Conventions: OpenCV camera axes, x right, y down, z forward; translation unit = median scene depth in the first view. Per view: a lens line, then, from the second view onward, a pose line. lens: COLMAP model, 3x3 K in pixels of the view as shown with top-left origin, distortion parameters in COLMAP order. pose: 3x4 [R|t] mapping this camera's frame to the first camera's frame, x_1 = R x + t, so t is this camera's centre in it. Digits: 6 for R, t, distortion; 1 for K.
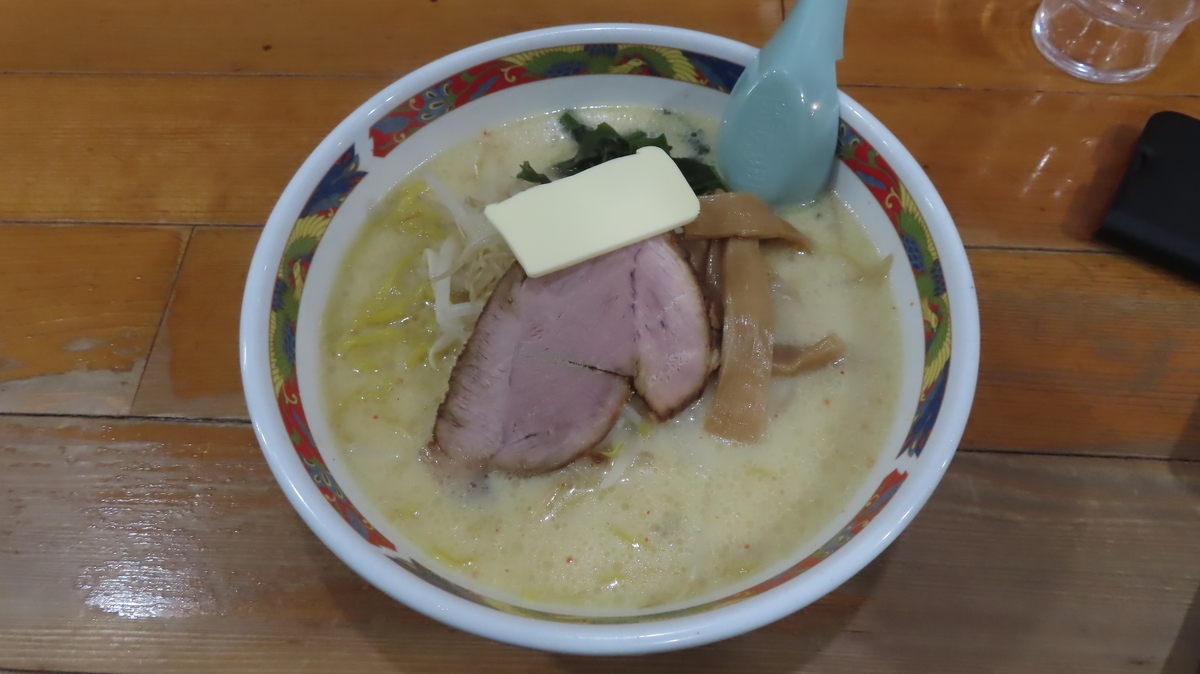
lens RADIAL K [[855.3, 0, 600.0], [0, 855.3, 337.0], [0, 0, 1]] dist [-0.005410, 0.000124]
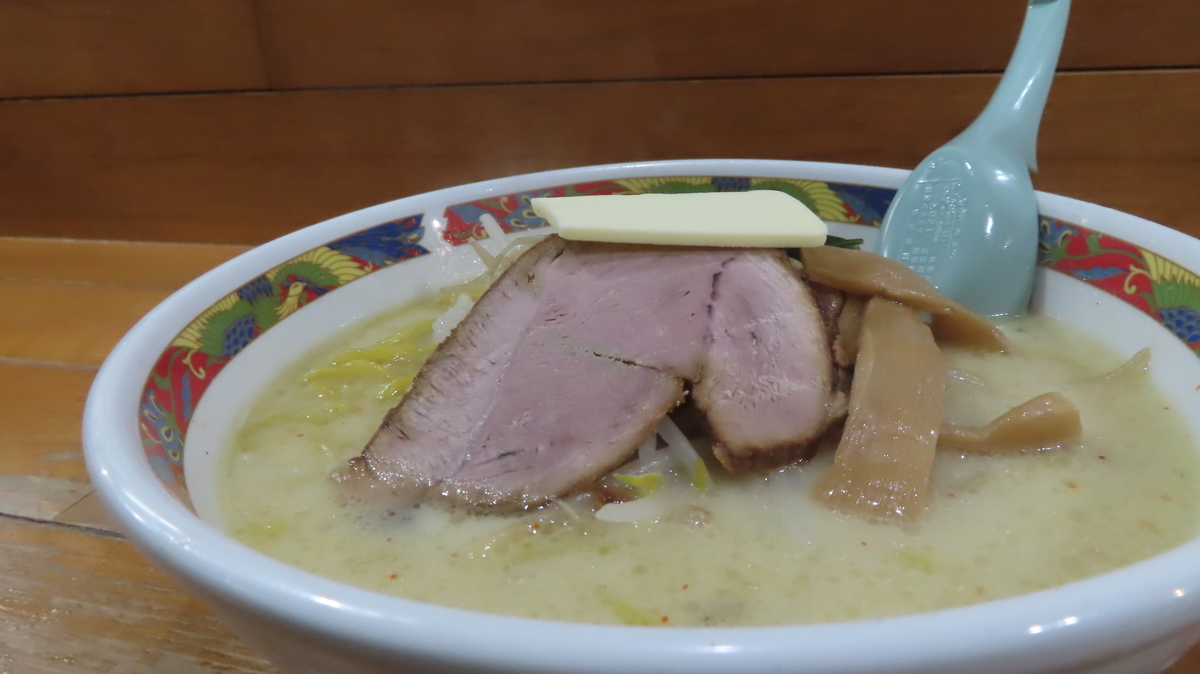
lens RADIAL K [[855.3, 0, 600.0], [0, 855.3, 337.0], [0, 0, 1]] dist [-0.005410, 0.000124]
pose [[0.965460, 0.067346, -0.251698, 0.121966], [-0.204613, 0.794041, -0.572392, 0.368284], [0.161310, 0.604122, 0.780394, 0.485271]]
